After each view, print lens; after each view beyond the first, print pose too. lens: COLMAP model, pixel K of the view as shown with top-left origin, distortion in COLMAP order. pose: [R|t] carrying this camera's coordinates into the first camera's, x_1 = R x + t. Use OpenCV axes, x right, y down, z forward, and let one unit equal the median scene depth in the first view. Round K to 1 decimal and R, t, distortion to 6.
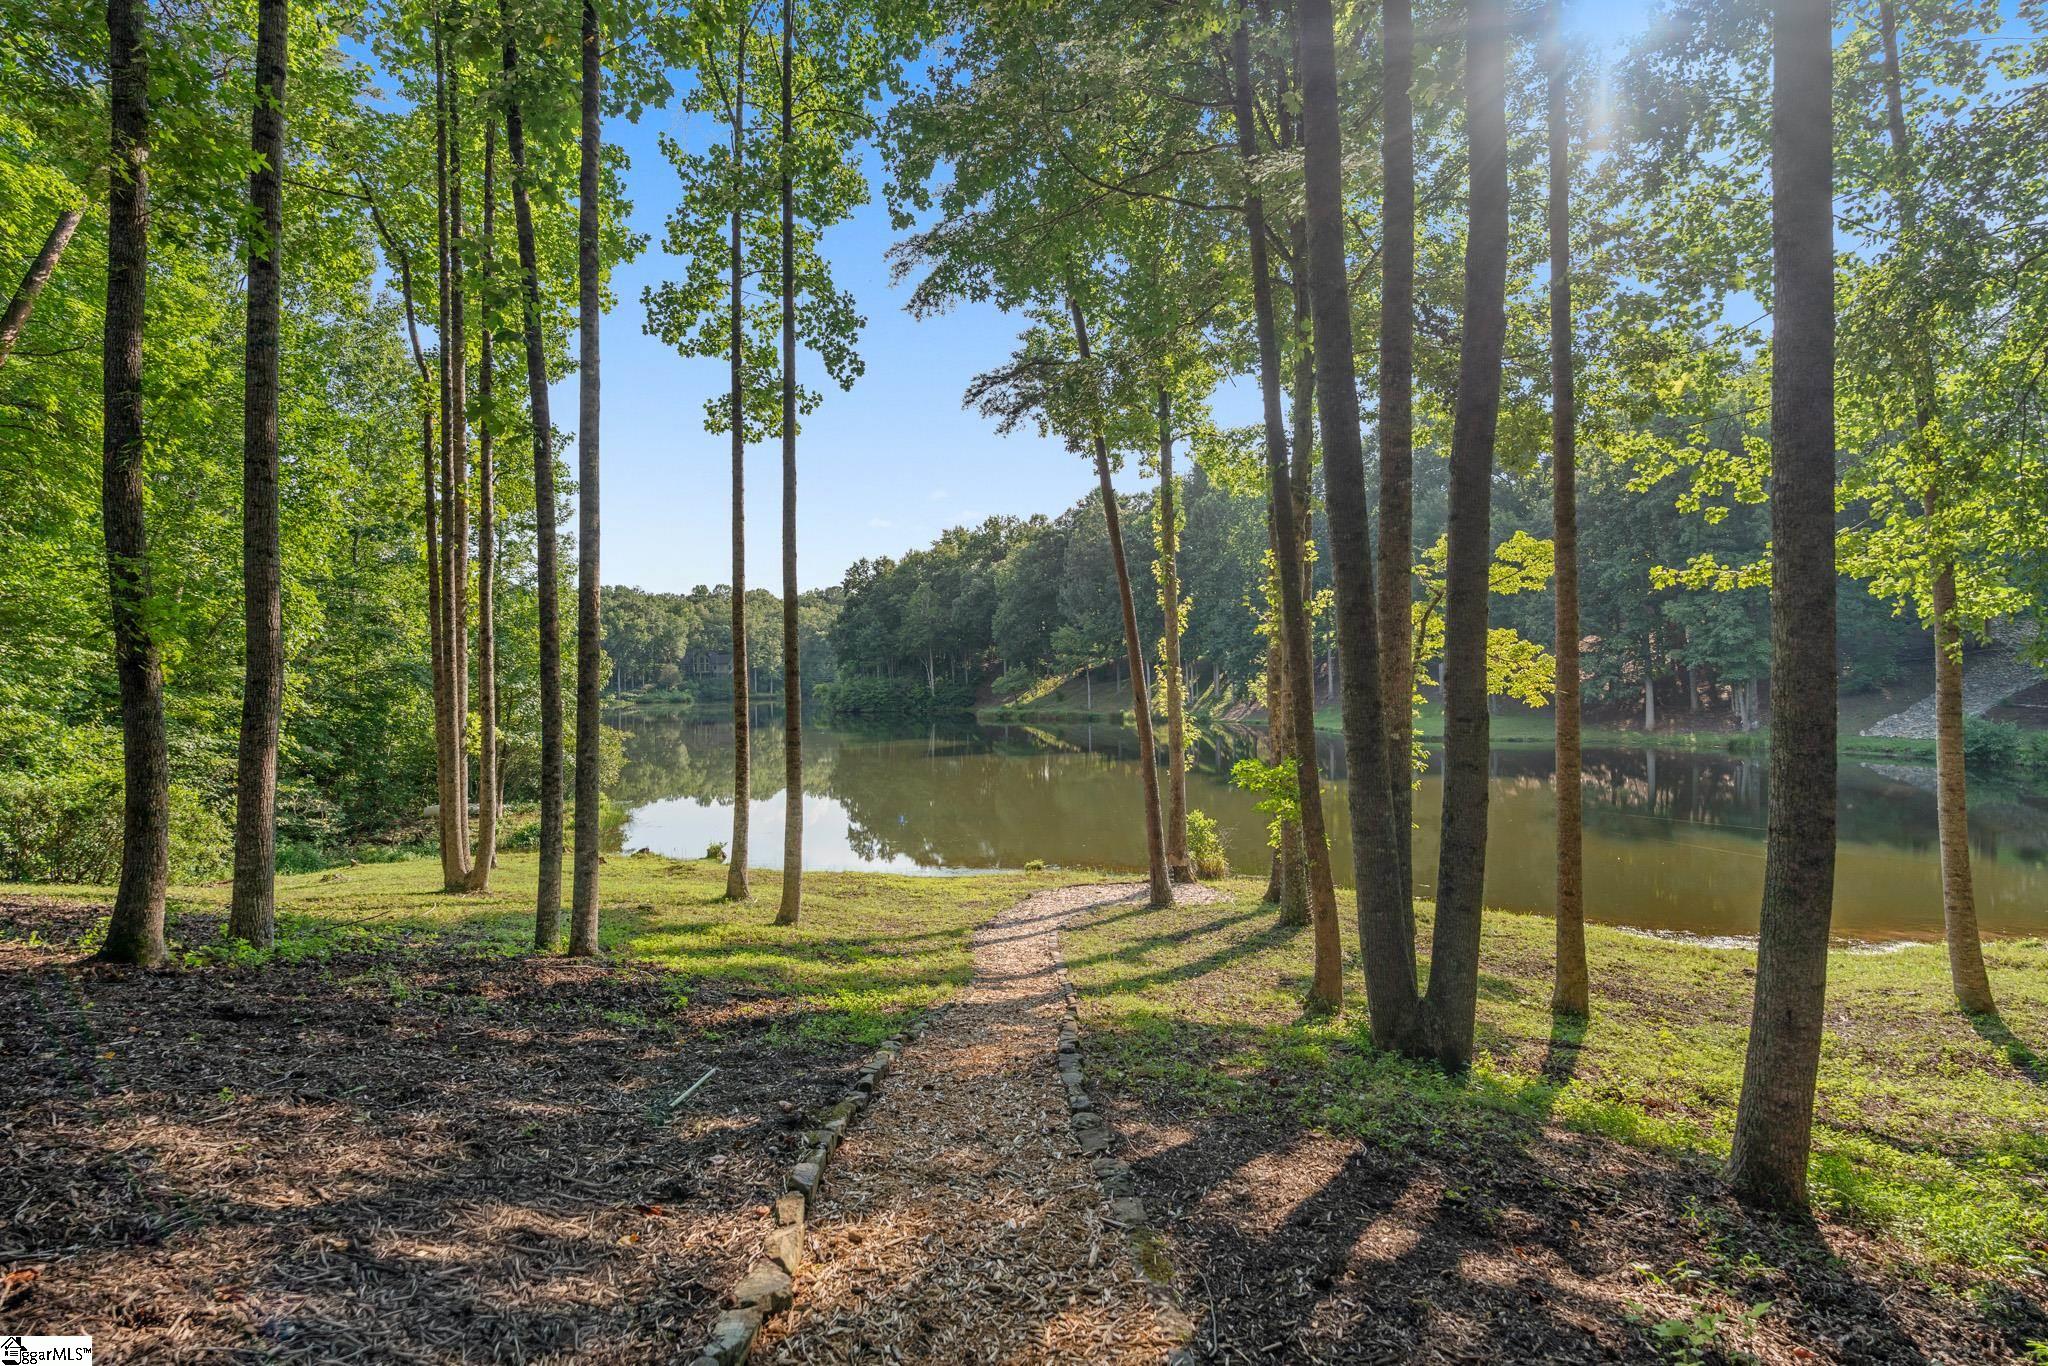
lens RADIAL K [[915.6, 0, 1024.7], [0, 915.6, 682.7], [0, 0, 1]] dist [-0.003102, 0.000040]
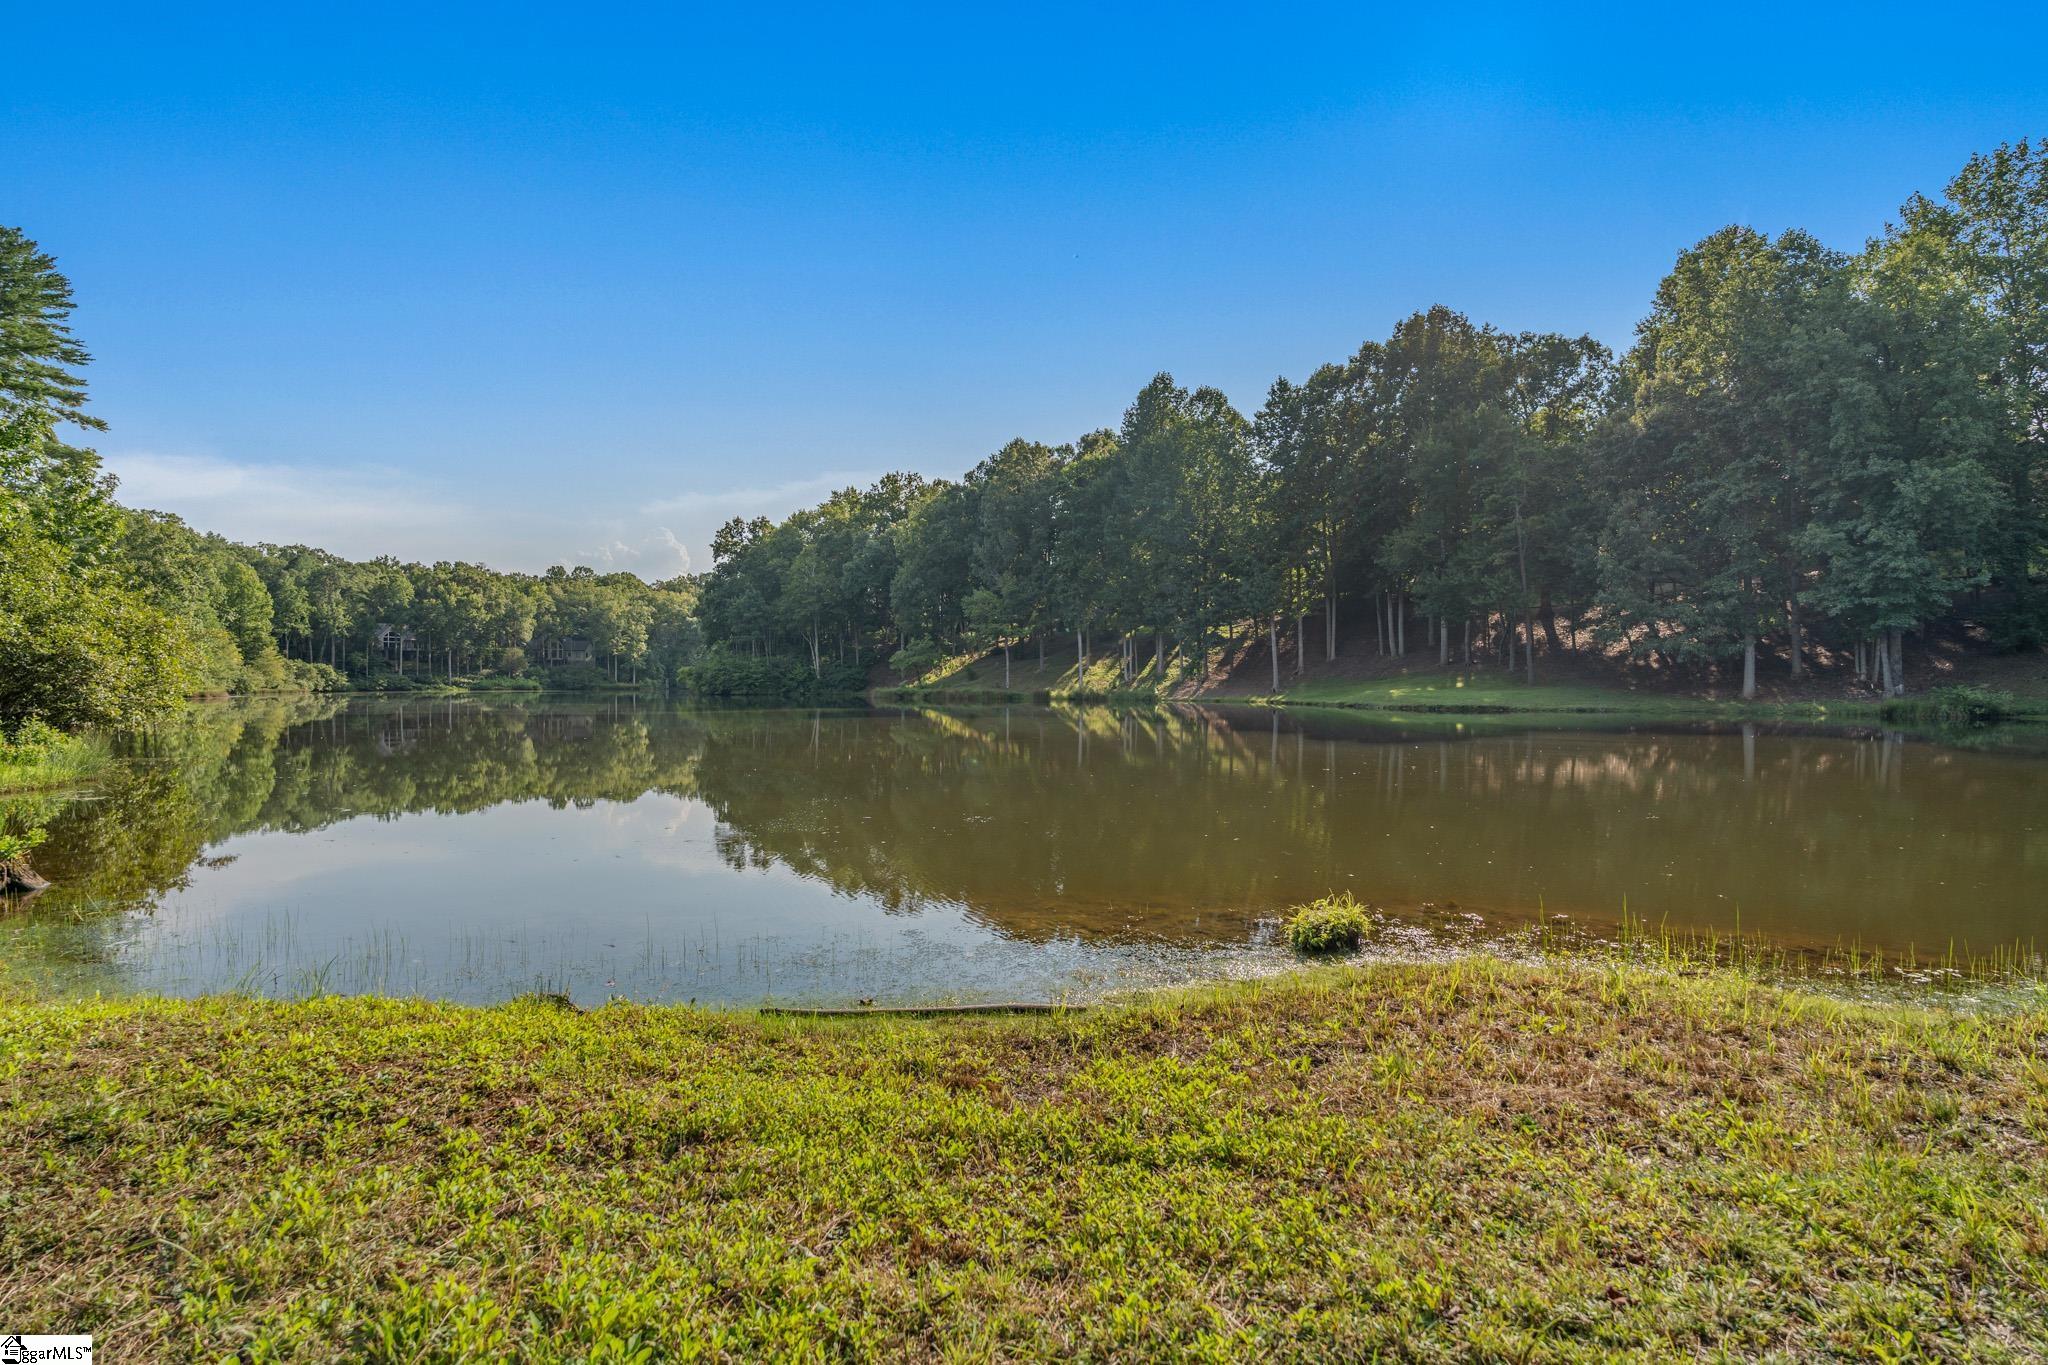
lens RADIAL K [[915.6, 0, 1027.2], [0, 915.6, 690.5], [0, 0, 1]] dist [-0.003102, 0.000040]
pose [[0.991563, 0.015899, 0.128650, -0.014125], [-0.016517, 0.999857, 0.003743, 0.019010], [-0.128572, -0.005836, 0.991683, 0.108115]]
